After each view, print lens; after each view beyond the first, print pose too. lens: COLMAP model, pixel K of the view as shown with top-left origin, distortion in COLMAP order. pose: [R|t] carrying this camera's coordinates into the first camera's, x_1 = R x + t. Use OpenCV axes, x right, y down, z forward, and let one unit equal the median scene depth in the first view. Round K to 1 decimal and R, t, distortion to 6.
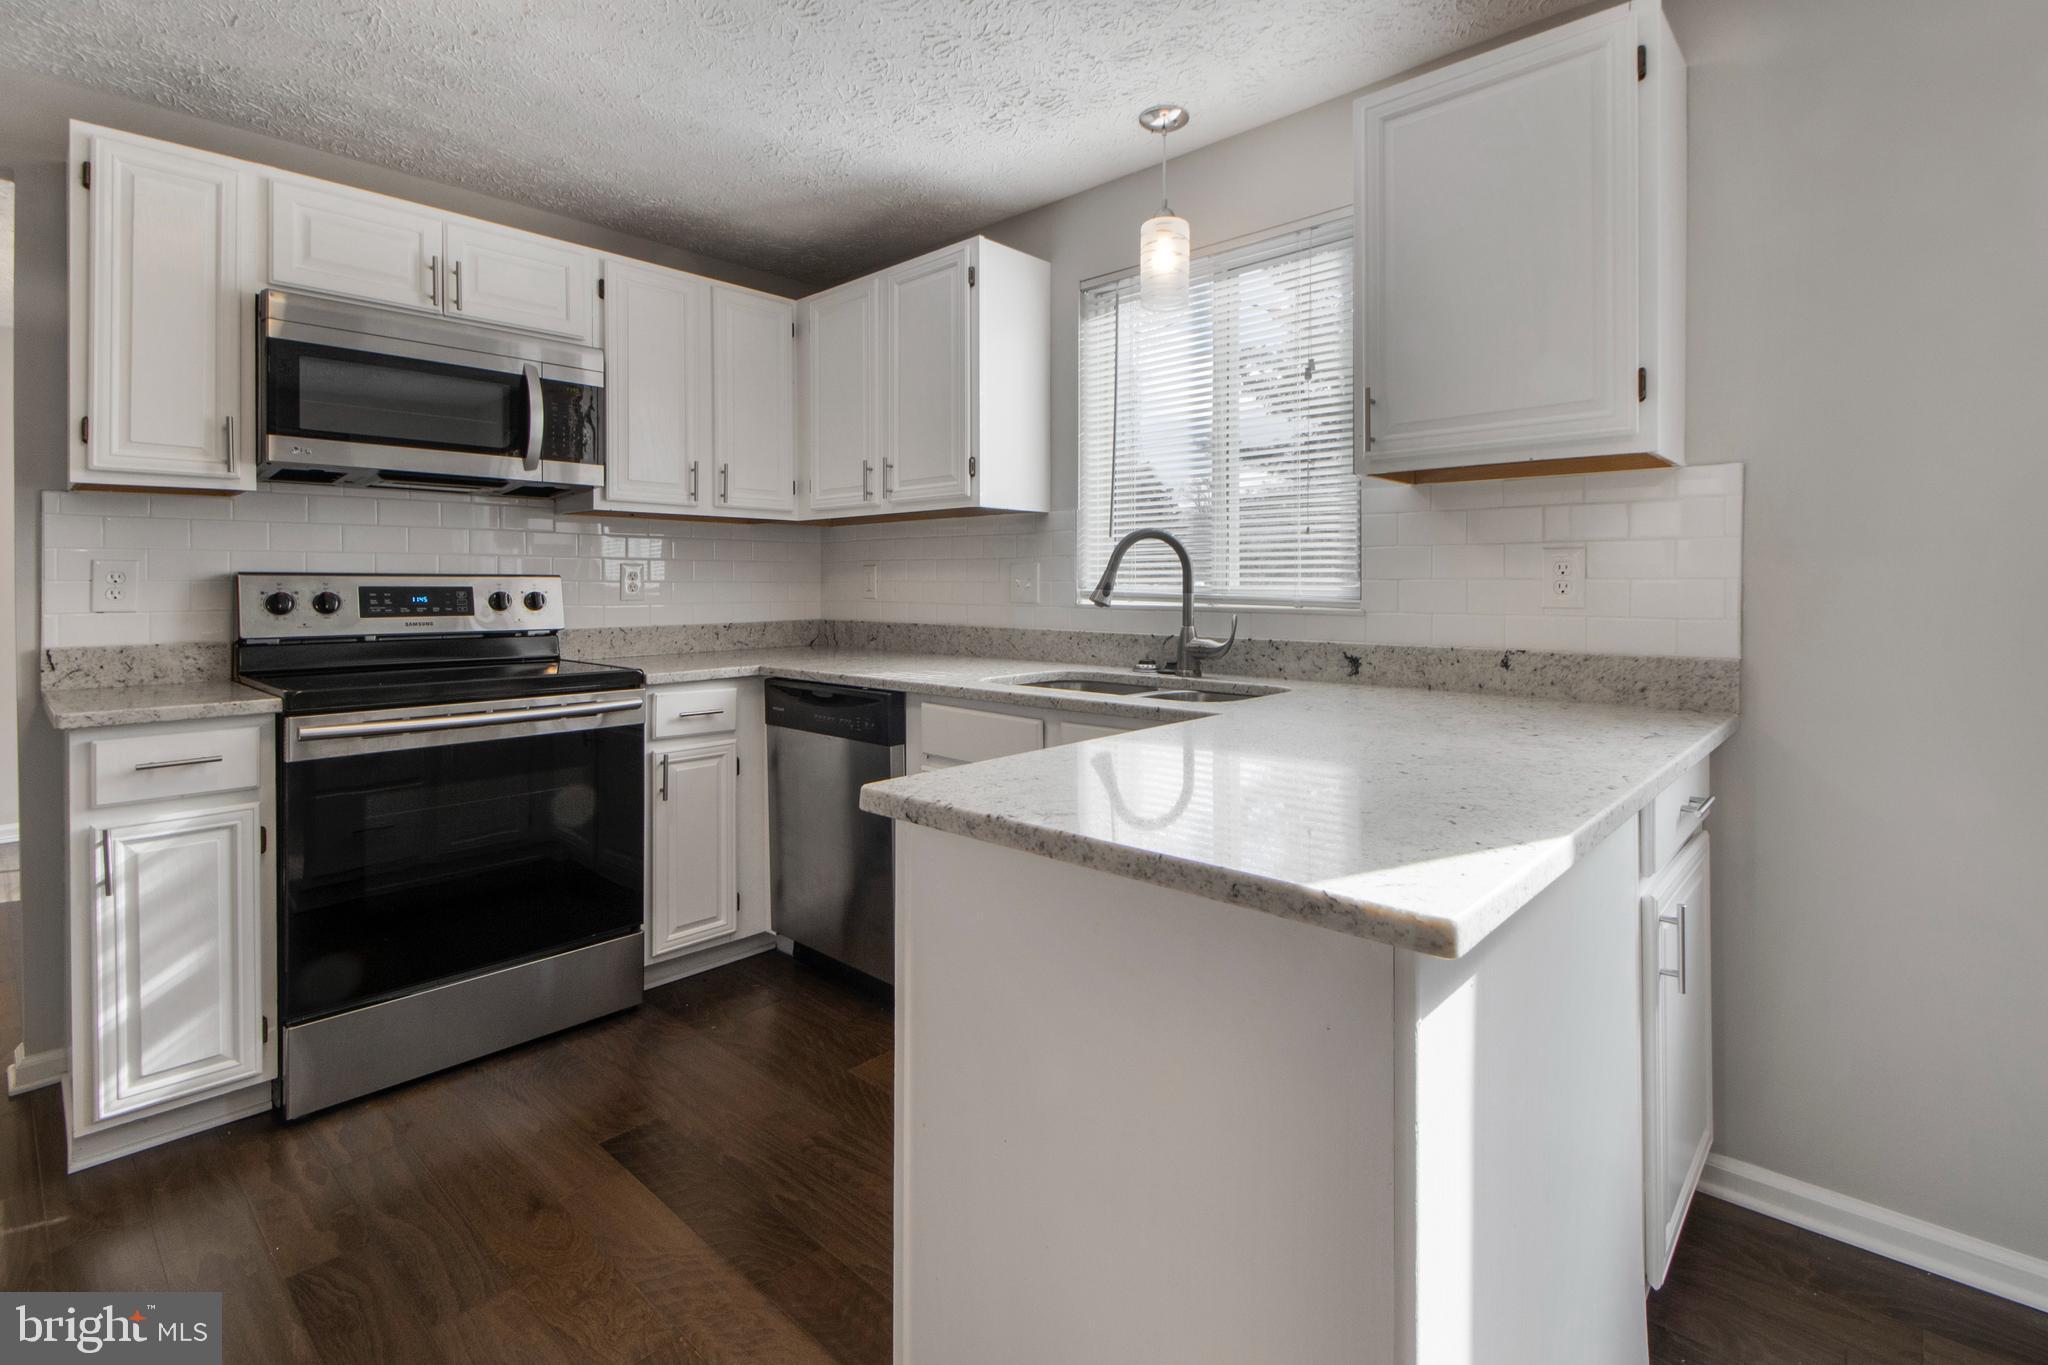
lens RADIAL K [[949.2, 0, 1034.6], [0, 949.2, 586.4], [0, 0, 1]] dist [0.002355, -0.000445]
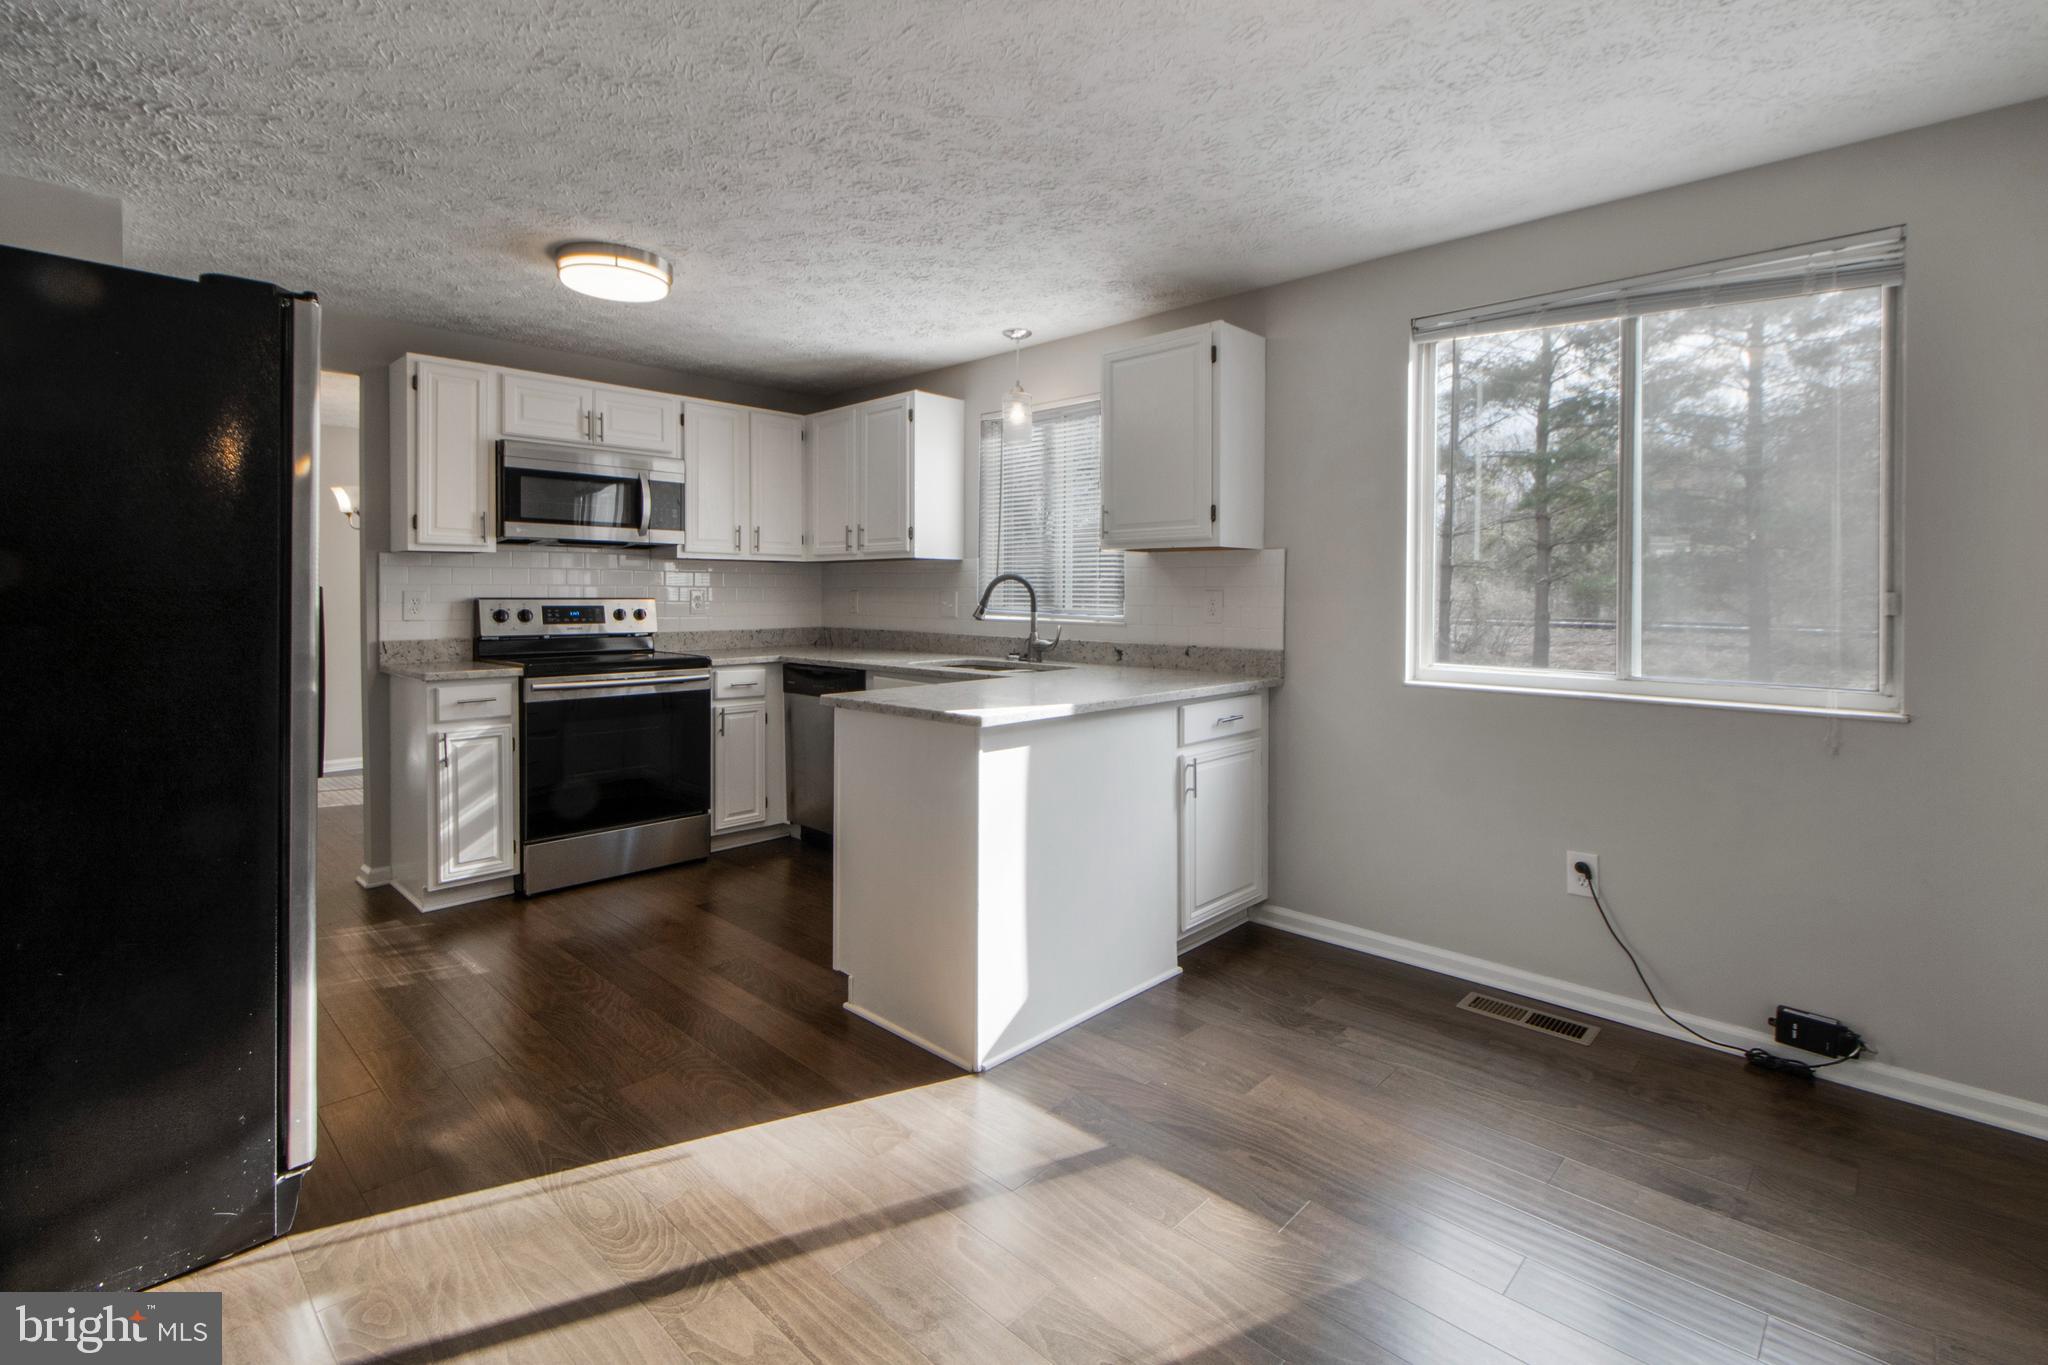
lens RADIAL K [[934.3, 0, 1029.7], [0, 934.3, 606.9], [0, 0, 1]] dist [-0.001064, 0.000018]
pose [[0.999790, 0.004800, -0.019907, 0.180057], [-0.004550, 0.999910, 0.012594, -0.022615], [0.019966, -0.012501, 0.999723, -0.625751]]
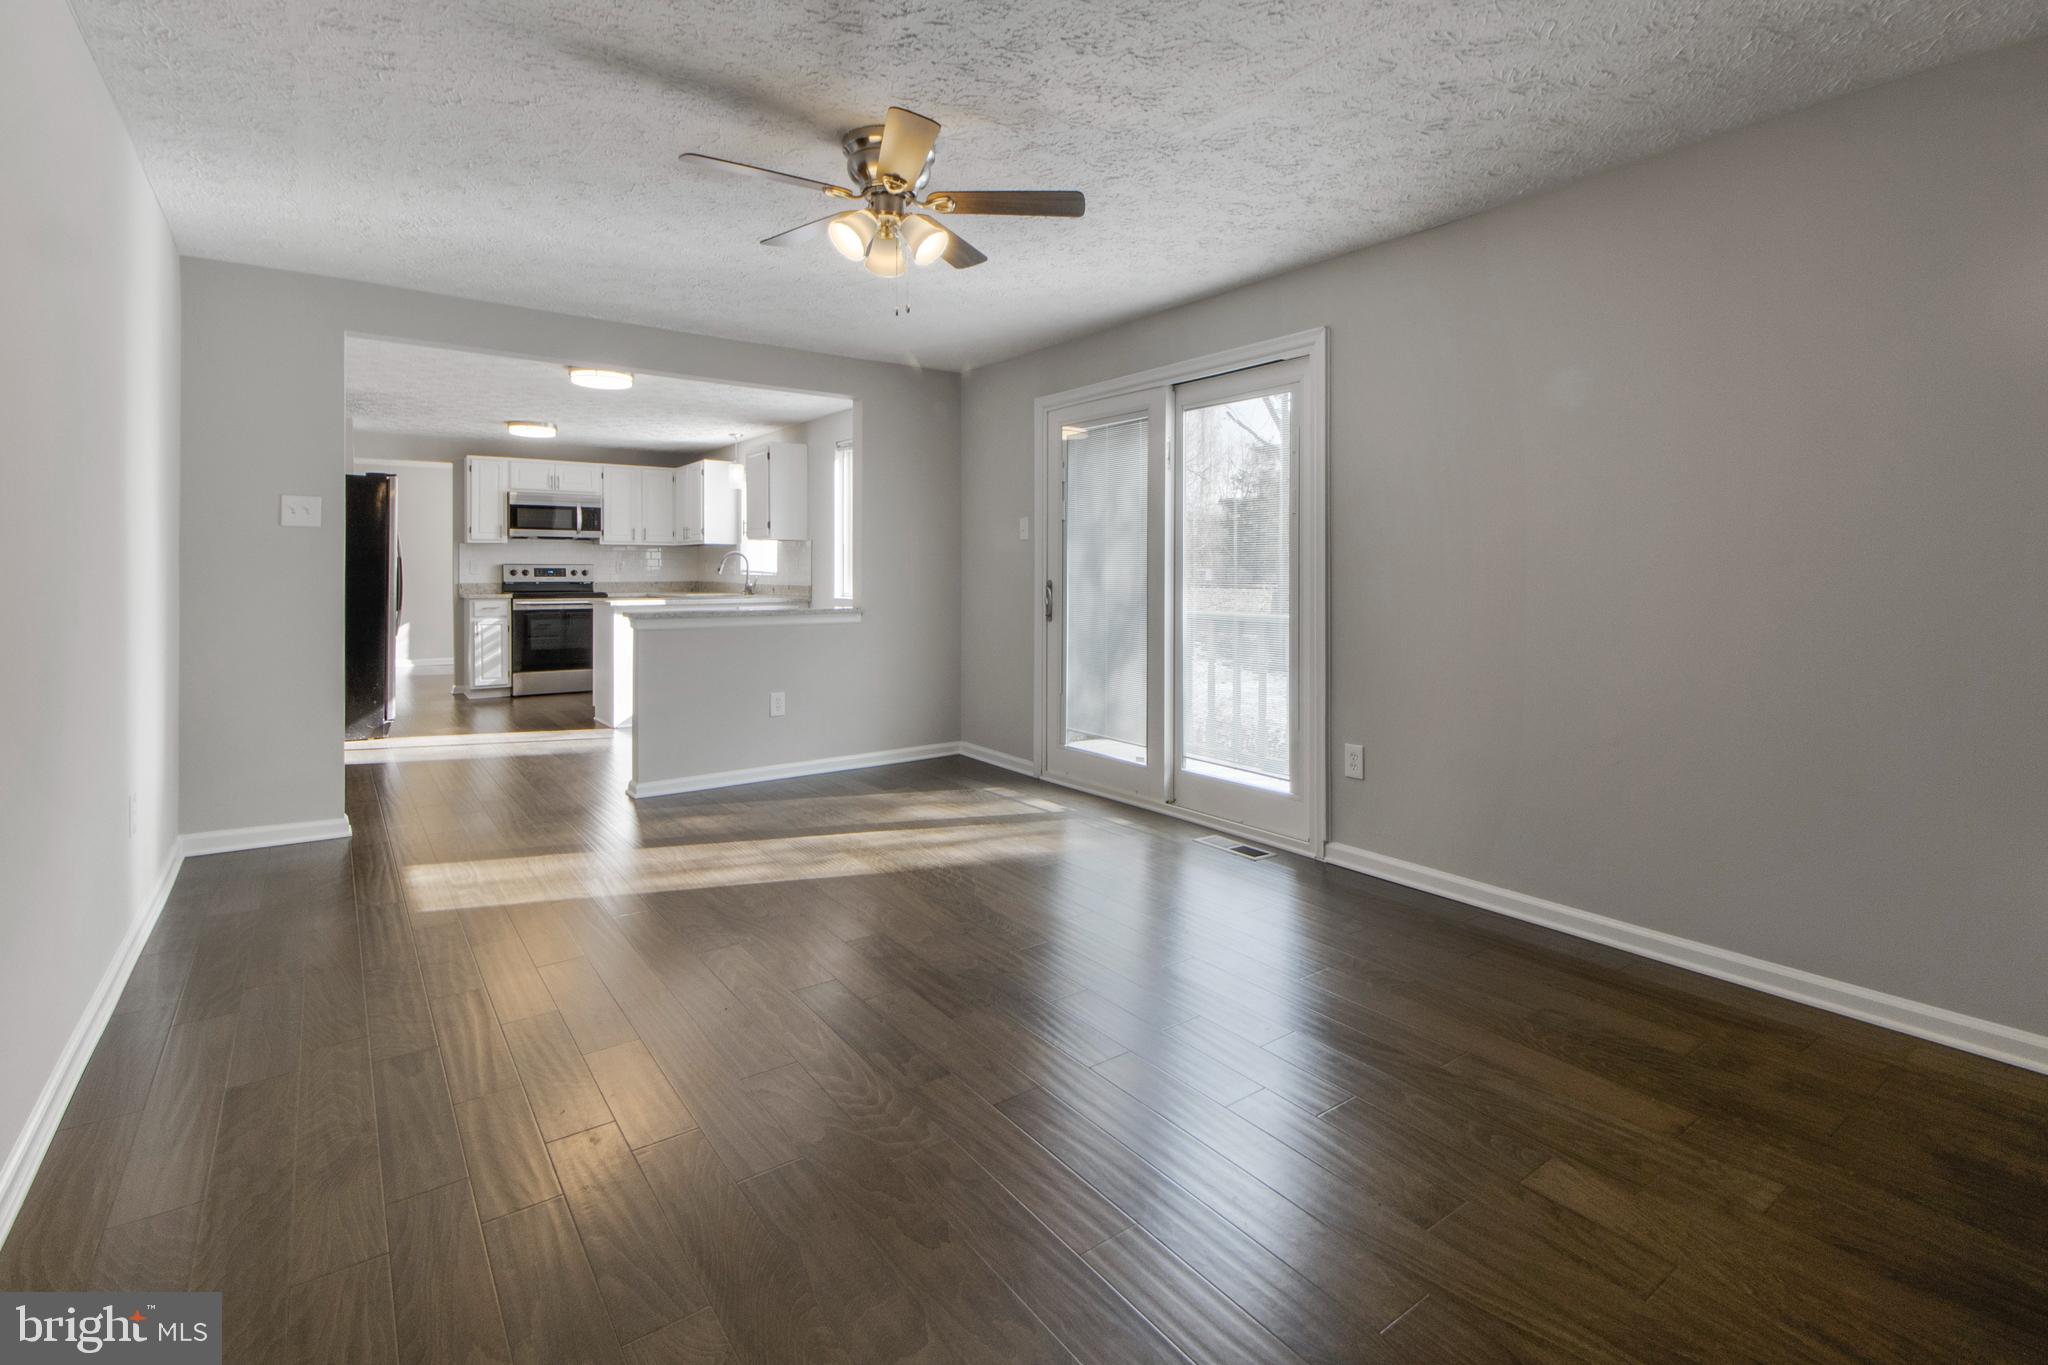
lens RADIAL K [[953.3, 0, 1022.7], [0, 953.3, 575.5], [0, 0, 1]] dist [0.018851, -0.000046]
pose [[0.979255, 0.003158, -0.202608, 1.762144], [-0.002488, 0.999991, 0.003563, 0.010986], [0.202618, -0.002985, 0.979253, -2.084281]]
